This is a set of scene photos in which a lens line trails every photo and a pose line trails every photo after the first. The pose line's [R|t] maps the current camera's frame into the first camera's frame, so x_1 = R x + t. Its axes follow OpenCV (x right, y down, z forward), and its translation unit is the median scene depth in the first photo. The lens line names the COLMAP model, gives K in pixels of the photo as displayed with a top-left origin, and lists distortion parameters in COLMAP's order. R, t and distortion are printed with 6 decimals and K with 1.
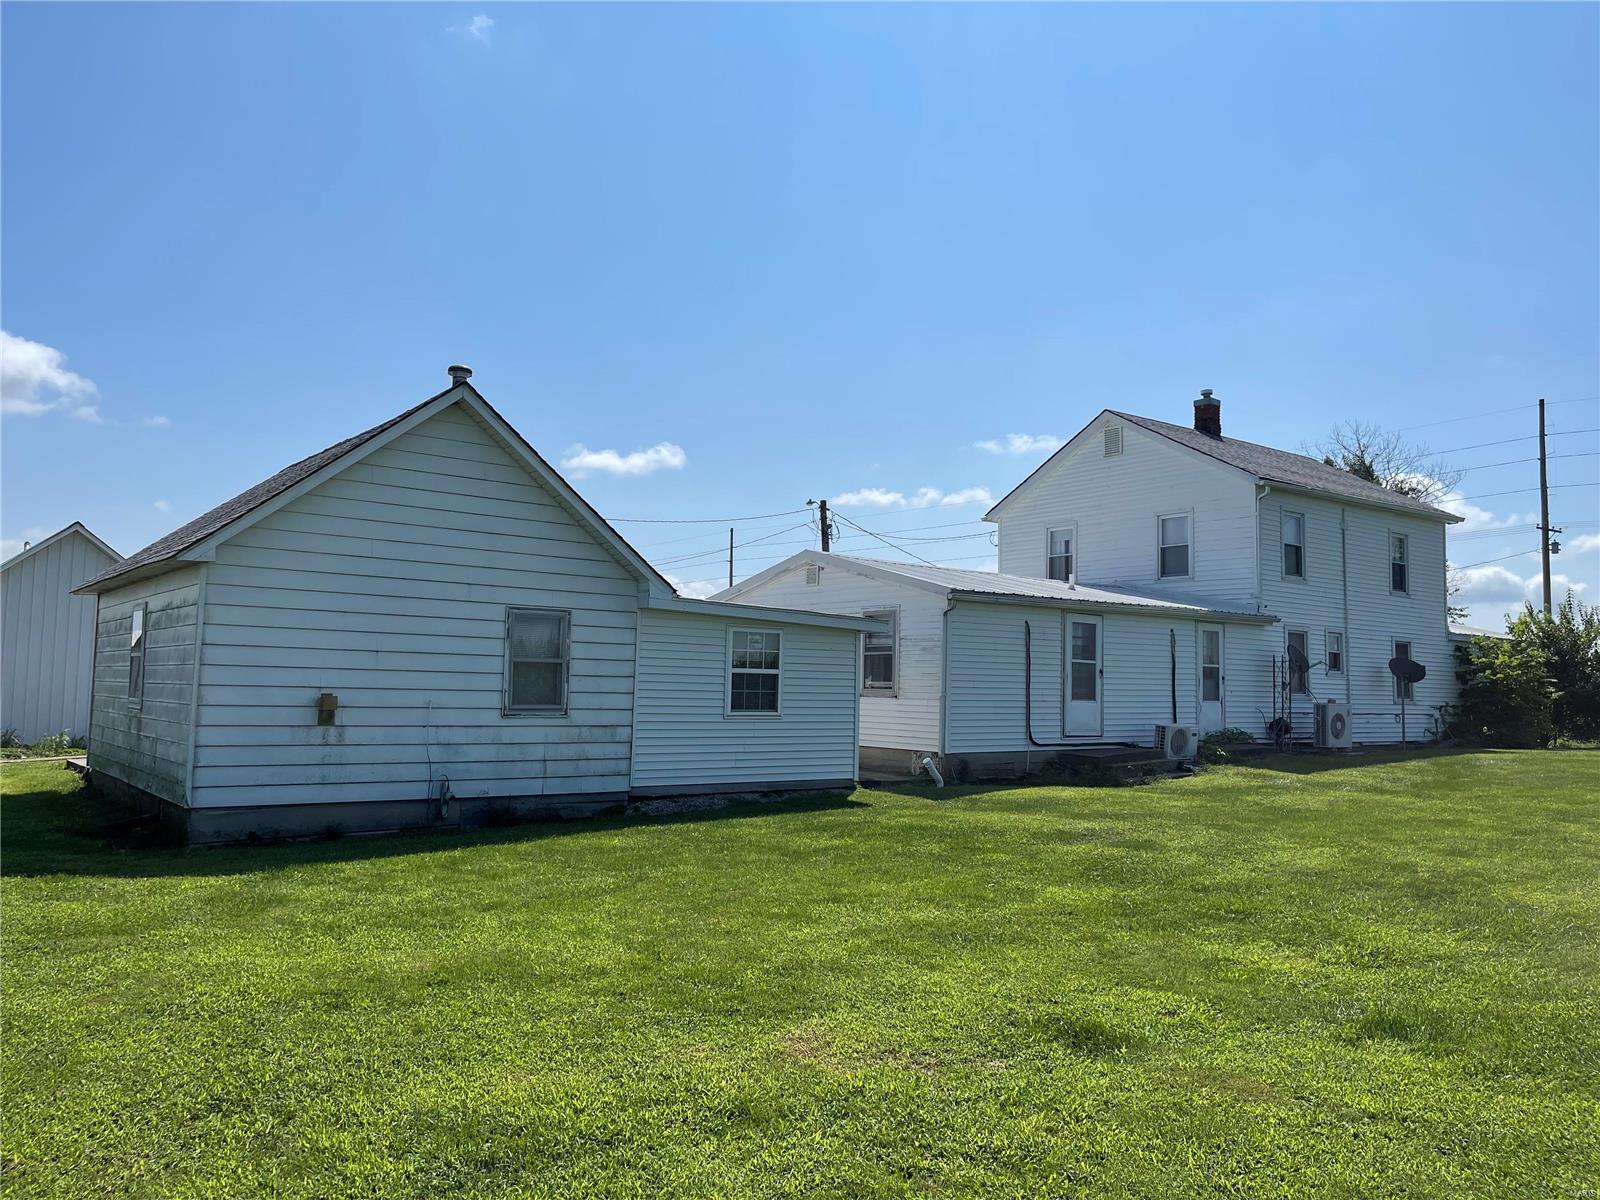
lens RADIAL K [[1205.8, 0, 800.7], [0, 1205.8, 608.0], [0, 0, 1]] dist [0.045355, -0.033511]
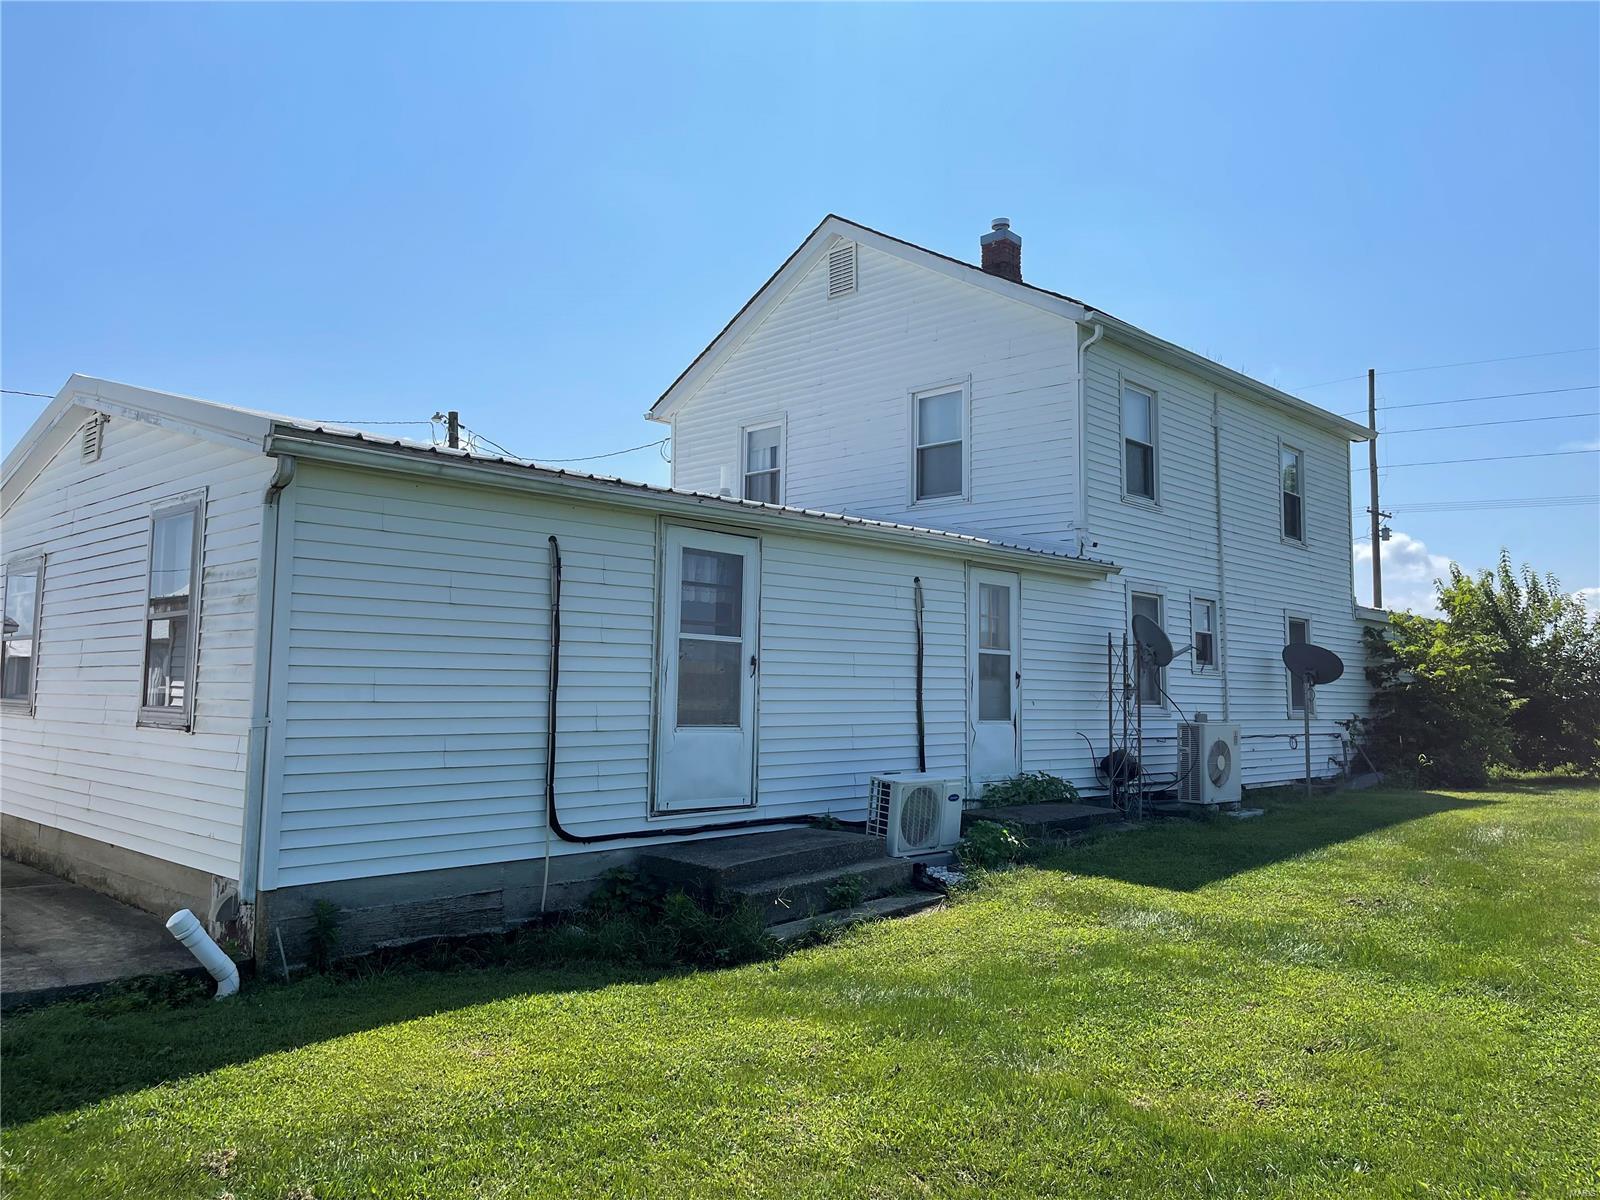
lens RADIAL K [[1205.8, 0, 793.8], [0, 1205.8, 589.3], [0, 0, 1]] dist [0.045355, -0.033511]
pose [[0.990534, 0.008482, 0.137008, 0.174963], [-0.006081, 0.999821, -0.017932, 0.029224], [-0.137136, 0.016929, 0.990408, 0.480138]]
